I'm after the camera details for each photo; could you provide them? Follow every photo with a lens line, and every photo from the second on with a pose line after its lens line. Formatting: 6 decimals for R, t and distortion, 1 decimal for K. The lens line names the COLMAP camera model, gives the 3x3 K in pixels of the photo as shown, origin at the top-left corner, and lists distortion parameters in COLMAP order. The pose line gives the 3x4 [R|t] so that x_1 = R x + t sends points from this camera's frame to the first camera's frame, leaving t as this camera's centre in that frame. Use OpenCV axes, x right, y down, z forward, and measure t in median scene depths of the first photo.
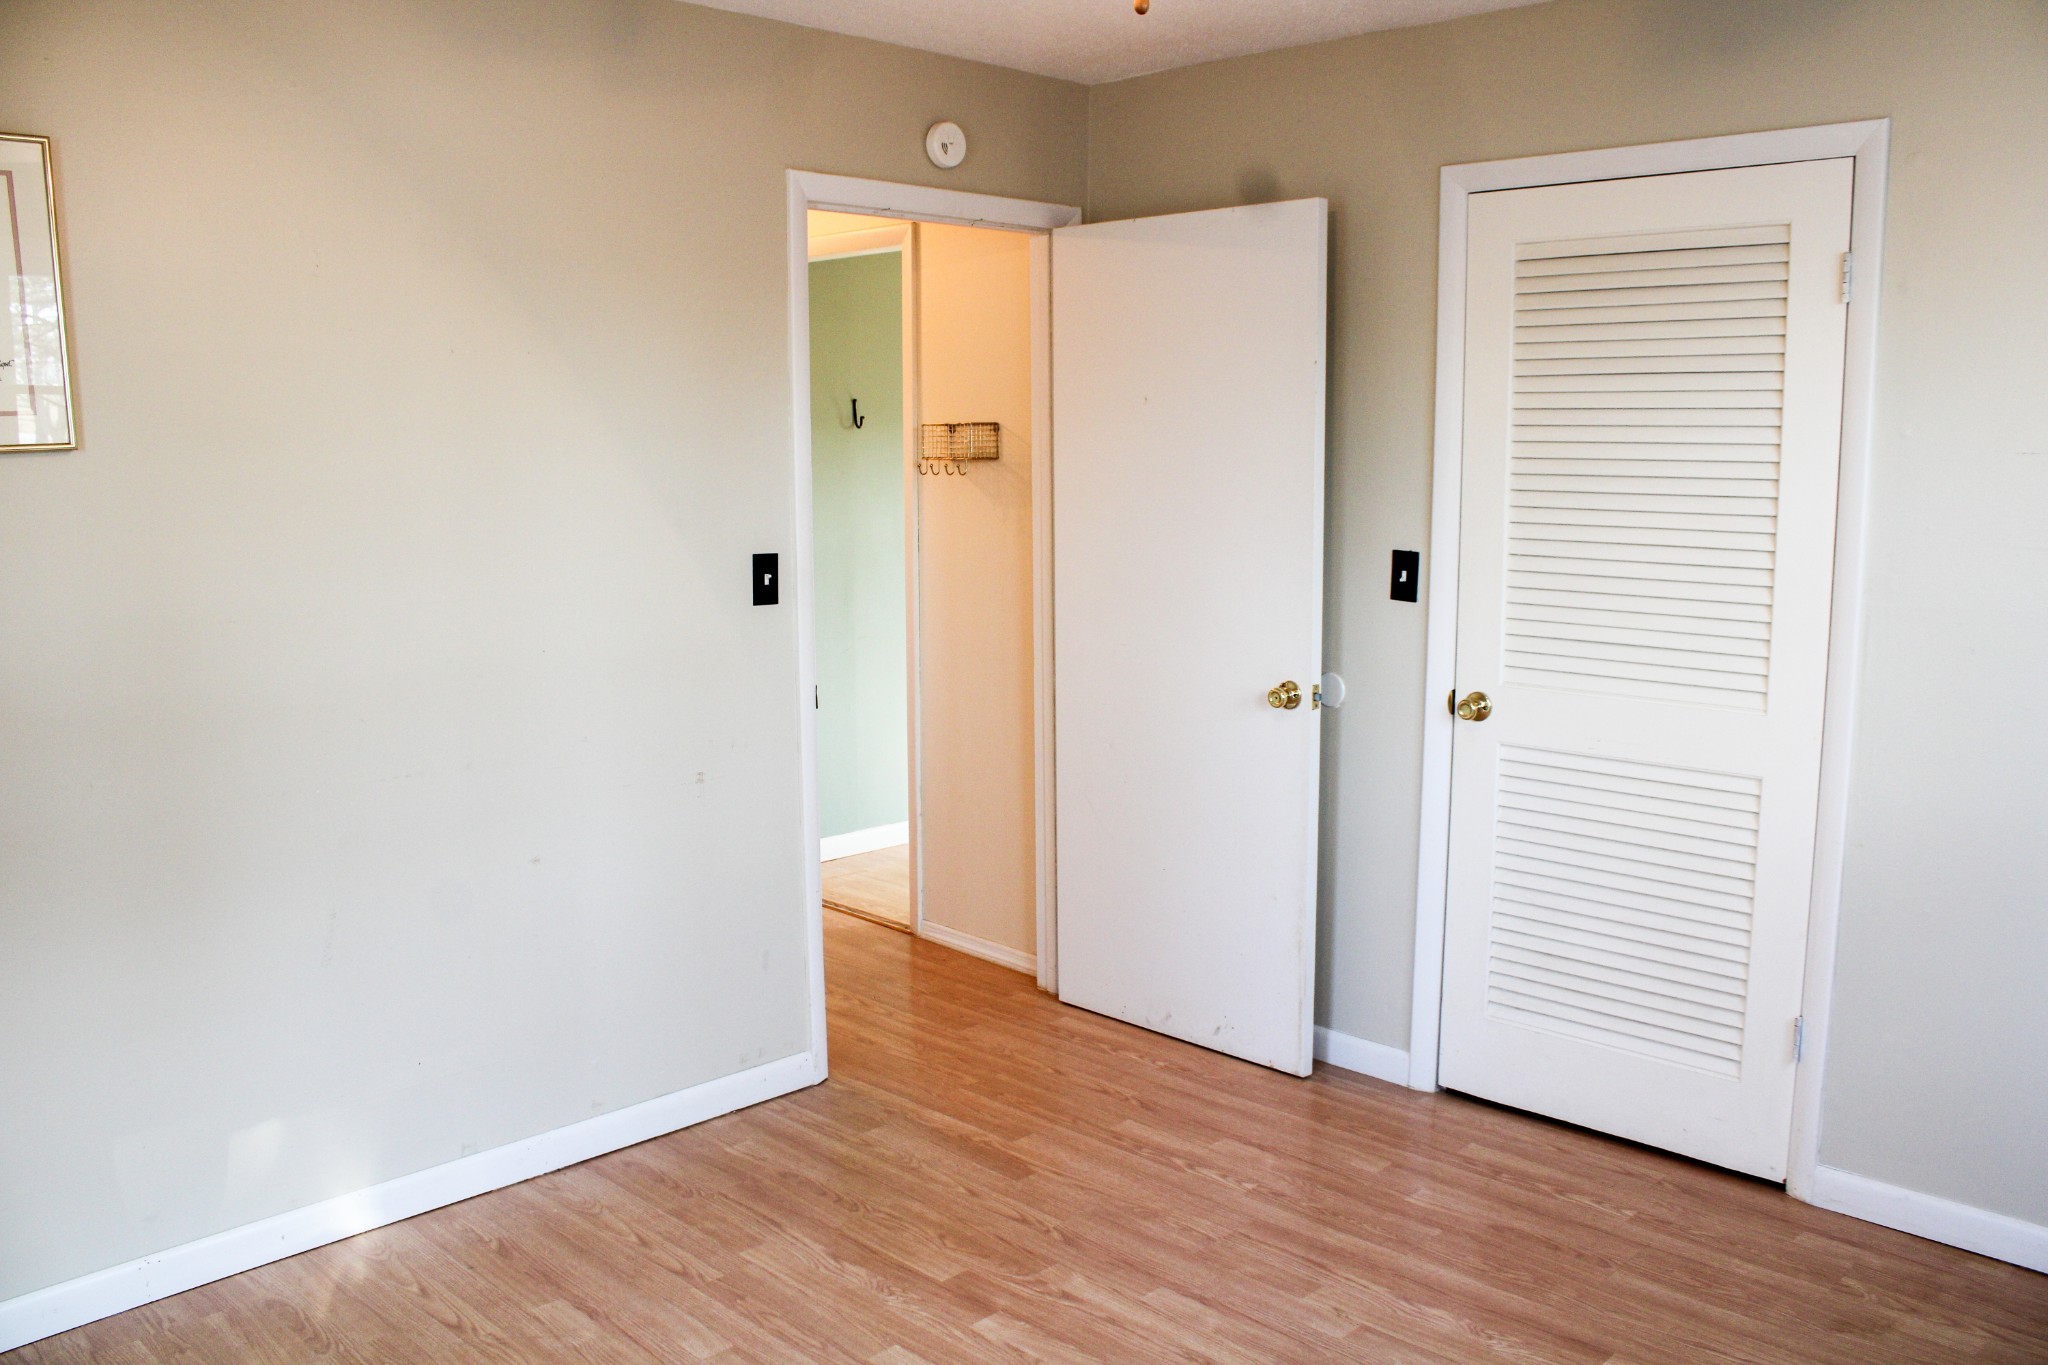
lens RADIAL K [[1749.0, 0, 1024.0], [0, 1749.0, 682.5], [0, 0, 1]] dist [-0.055628, 0.002499]
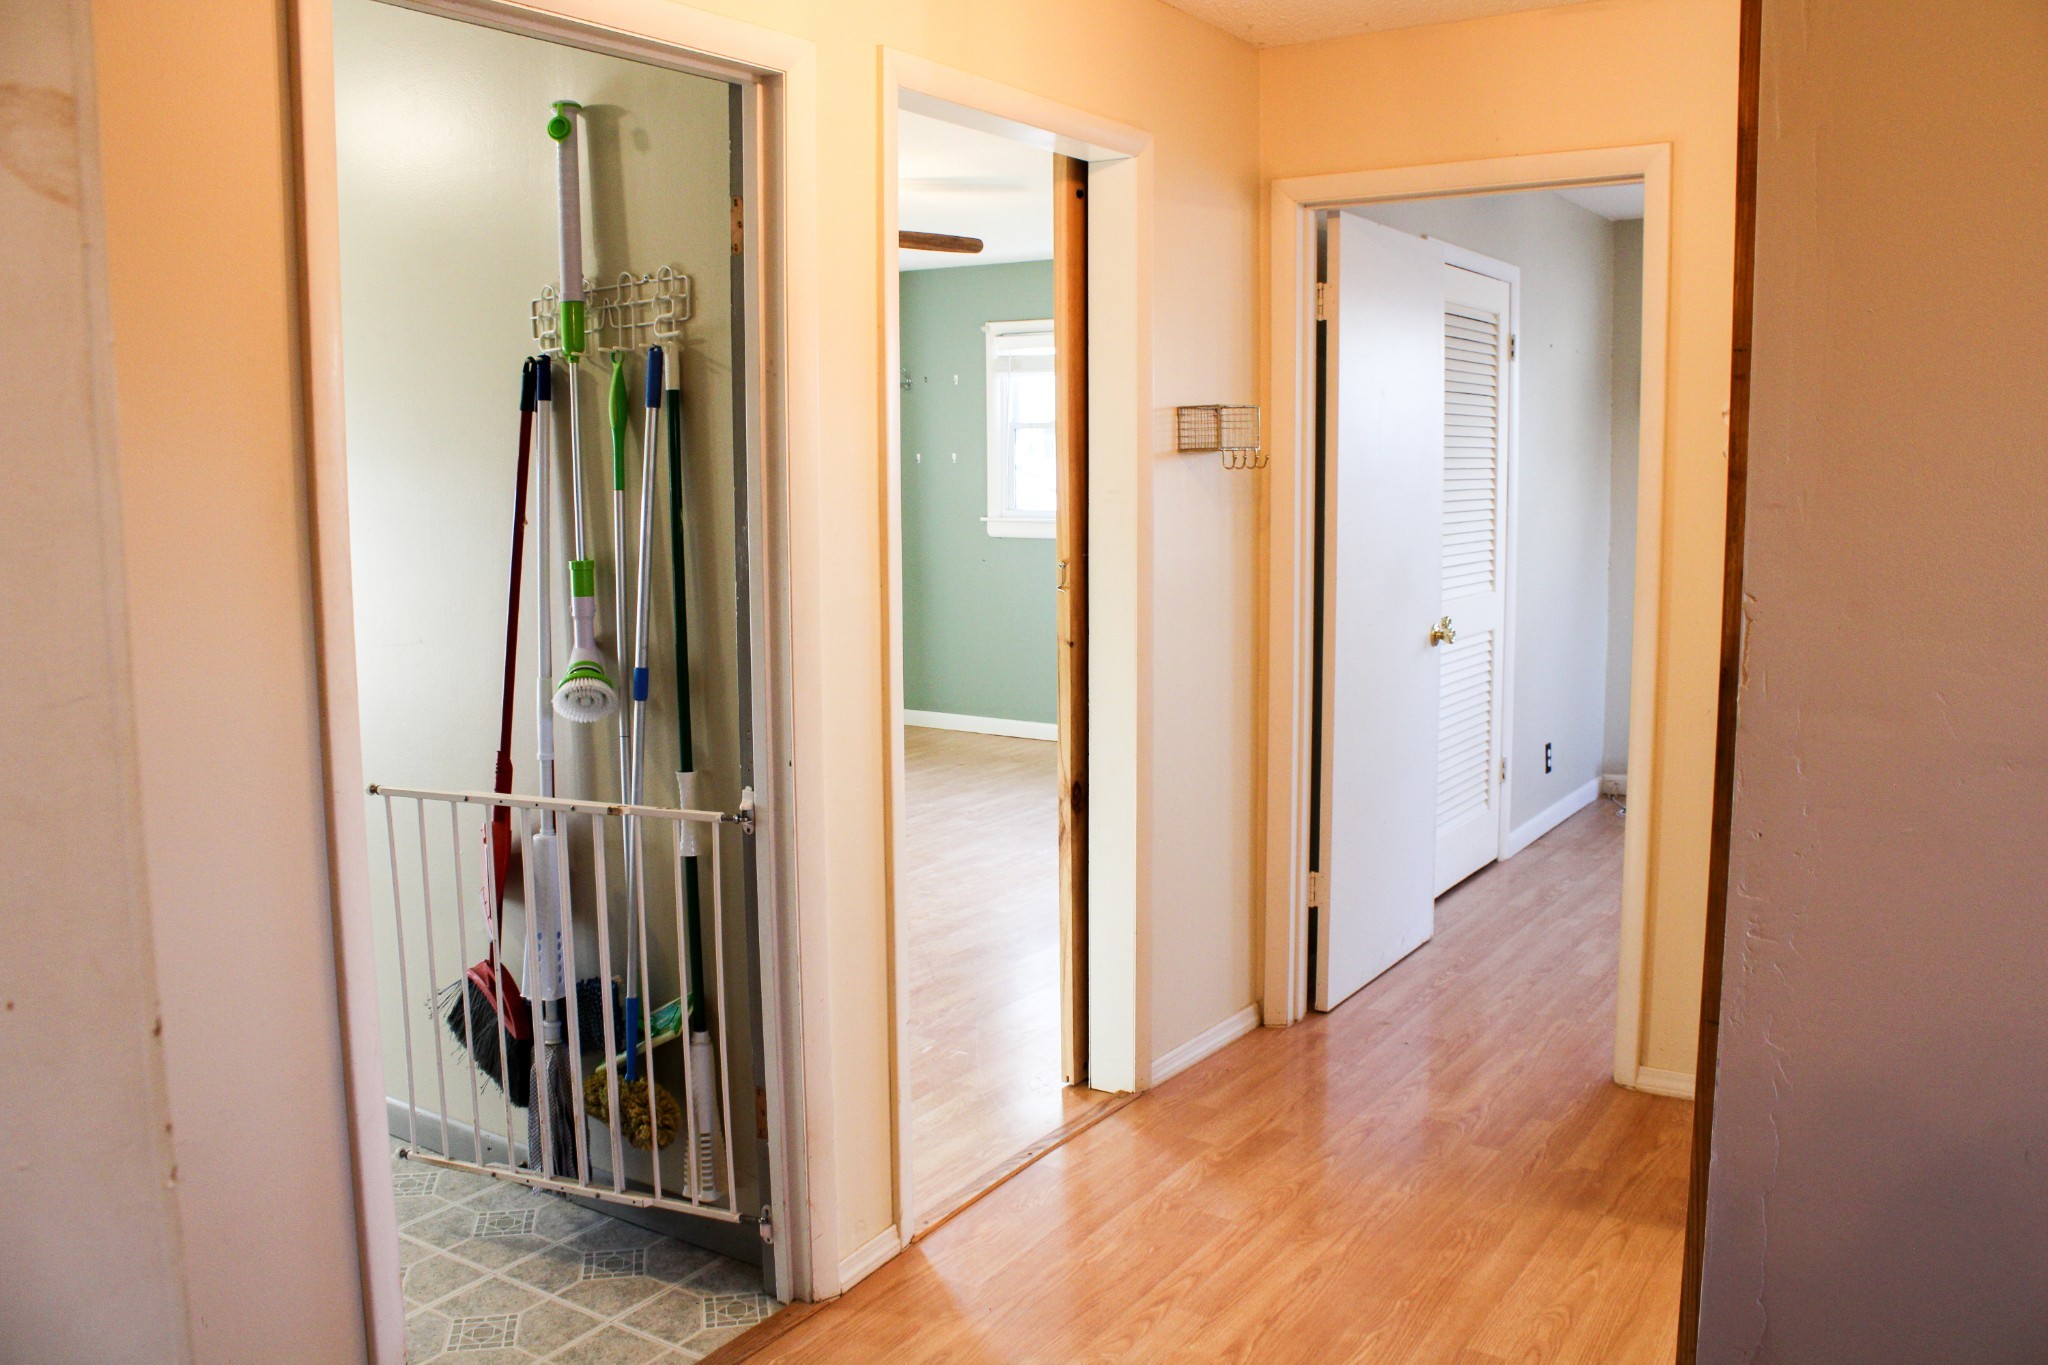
lens RADIAL K [[1676.9, 0, 1024.0], [0, 1676.9, 682.5], [0, 0, 1]] dist [-0.184972, 0.004343]
pose [[-0.190338, -0.124810, 0.973753, -0.931728], [0.152706, 0.976048, 0.154953, -0.185624], [-0.969769, 0.178191, -0.166720, 1.468271]]
